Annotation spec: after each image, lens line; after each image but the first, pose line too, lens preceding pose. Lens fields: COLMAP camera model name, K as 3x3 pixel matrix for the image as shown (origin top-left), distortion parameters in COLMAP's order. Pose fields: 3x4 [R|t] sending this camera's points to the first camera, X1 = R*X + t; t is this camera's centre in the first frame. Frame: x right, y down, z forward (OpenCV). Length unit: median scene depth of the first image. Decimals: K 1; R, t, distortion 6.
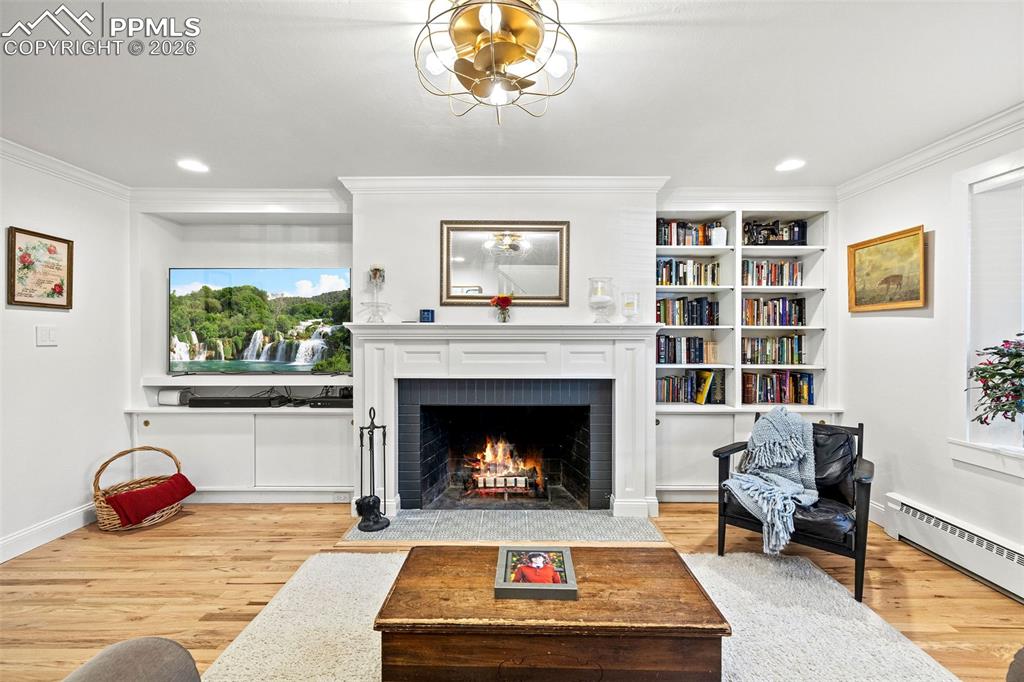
lens RADIAL K [[433.1, 0, 516.9], [0, 433.1, 335.0], [0, 0, 1]] dist [0.007586, 0.000283]
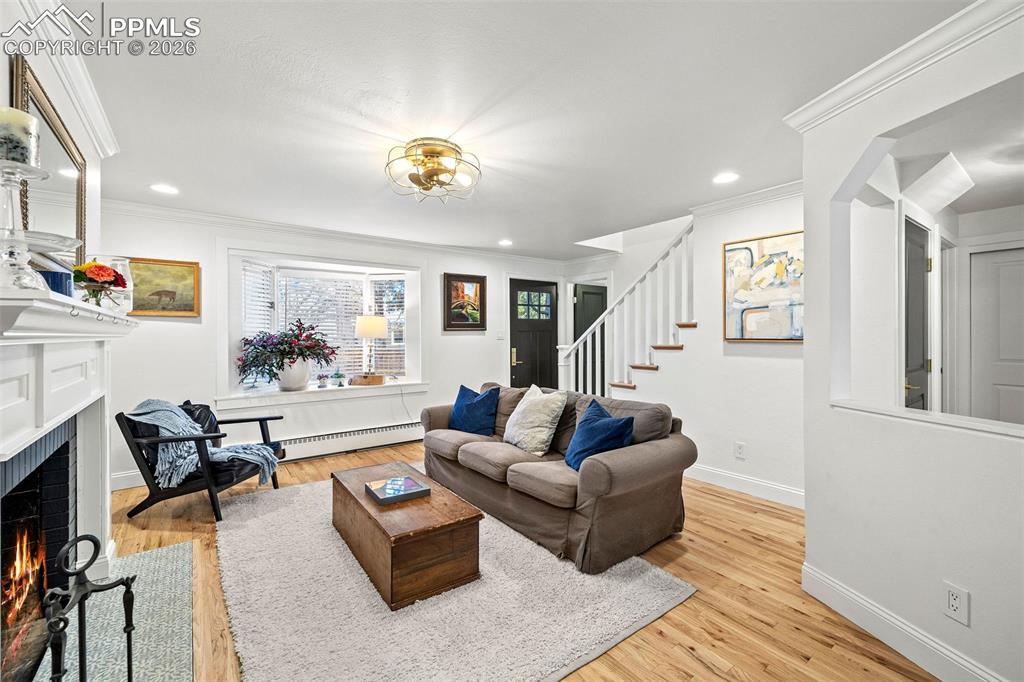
lens RADIAL K [[433.1, 0, 504.4], [0, 433.1, 334.7], [0, 0, 1]] dist [0.007586, 0.000283]
pose [[-0.575733, -0.007009, 0.817608, -0.876679], [0.000205, 0.999962, 0.008716, -0.013231], [-0.817638, 0.005185, -0.575709, 0.963251]]
